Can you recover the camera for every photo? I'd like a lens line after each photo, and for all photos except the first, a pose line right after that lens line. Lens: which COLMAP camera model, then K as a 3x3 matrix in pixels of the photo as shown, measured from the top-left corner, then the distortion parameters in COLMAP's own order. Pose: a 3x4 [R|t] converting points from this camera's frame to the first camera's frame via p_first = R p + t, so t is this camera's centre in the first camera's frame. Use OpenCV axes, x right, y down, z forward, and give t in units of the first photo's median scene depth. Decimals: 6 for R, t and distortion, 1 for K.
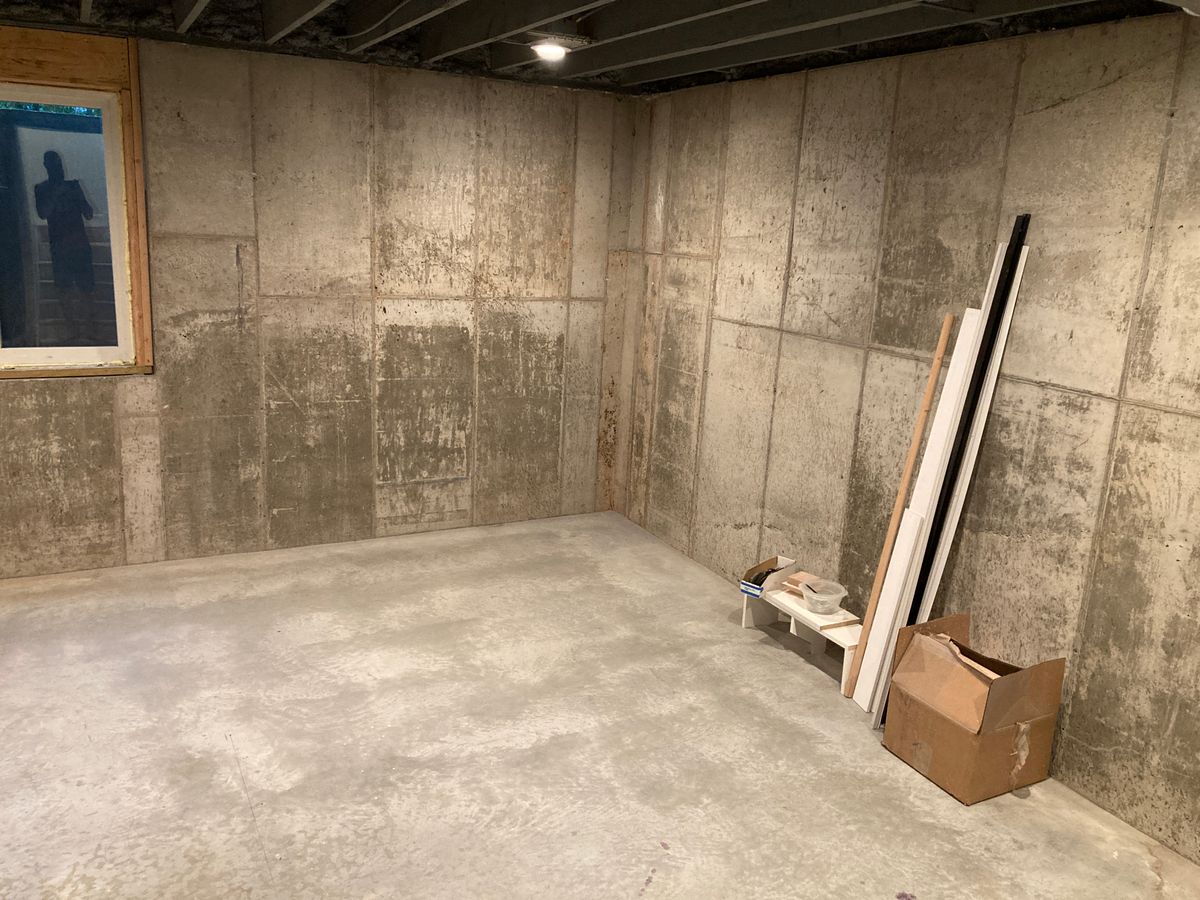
lens RADIAL K [[972.1, 0, 595.8], [0, 972.1, 448.1], [0, 0, 1]] dist [0.020306, -0.001860]
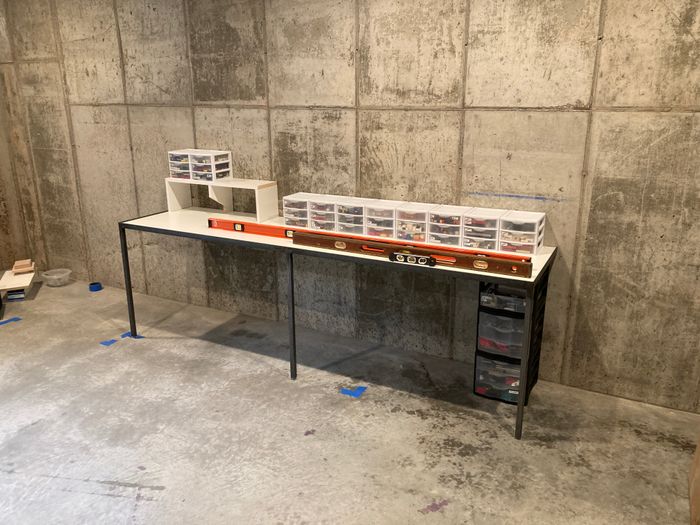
lens RADIAL K [[567.1, 0, 350.6], [0, 567.1, 260.2], [0, 0, 1]] dist [0.020306, -0.001860]
pose [[0.820815, -0.215670, 0.528913, -0.034025], [0.178695, 0.976455, 0.120846, 0.068671], [-0.542523, -0.004678, 0.840028, 0.152011]]
